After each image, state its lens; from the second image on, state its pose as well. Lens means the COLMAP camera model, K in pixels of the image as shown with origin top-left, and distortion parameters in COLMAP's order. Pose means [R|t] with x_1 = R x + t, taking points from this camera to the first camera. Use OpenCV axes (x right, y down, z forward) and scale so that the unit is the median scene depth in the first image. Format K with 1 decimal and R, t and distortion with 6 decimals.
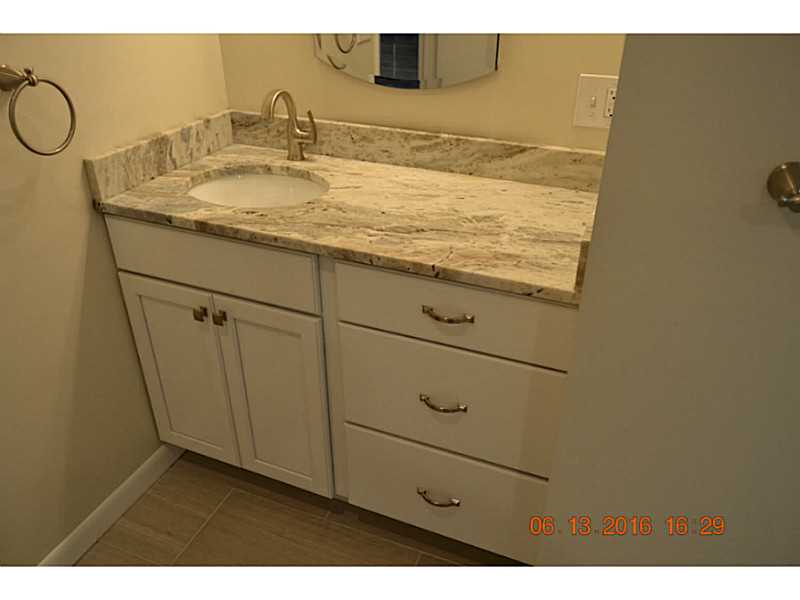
lens RADIAL K [[619.6, 0, 400.4], [0, 619.6, 301.1], [0, 0, 1]] dist [-0.030775, 0.012789]
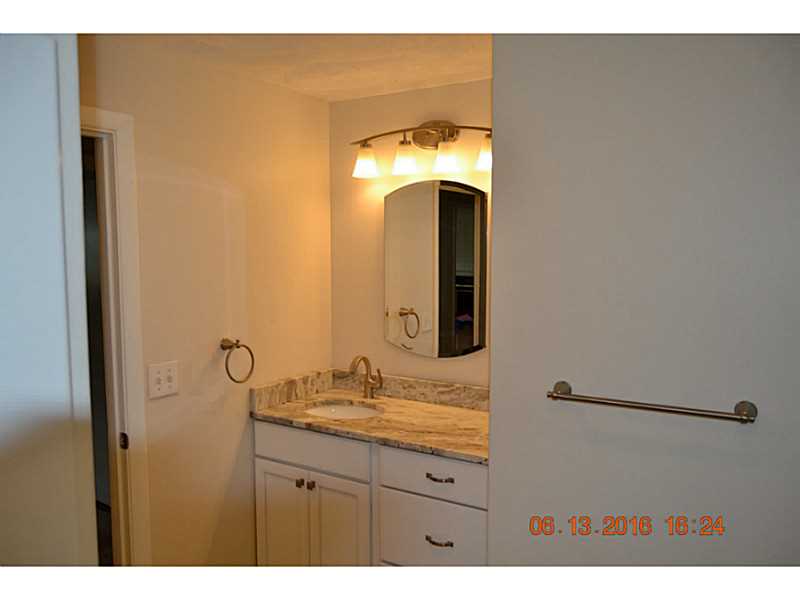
lens RADIAL K [[619.6, 0, 400.7], [0, 619.6, 299.9], [0, 0, 1]] dist [-0.030775, 0.012789]
pose [[0.987520, 0.008773, -0.157247, 0.194008], [-0.076053, 0.900877, -0.427359, 0.263069], [0.137911, 0.433985, 0.890302, -0.633422]]
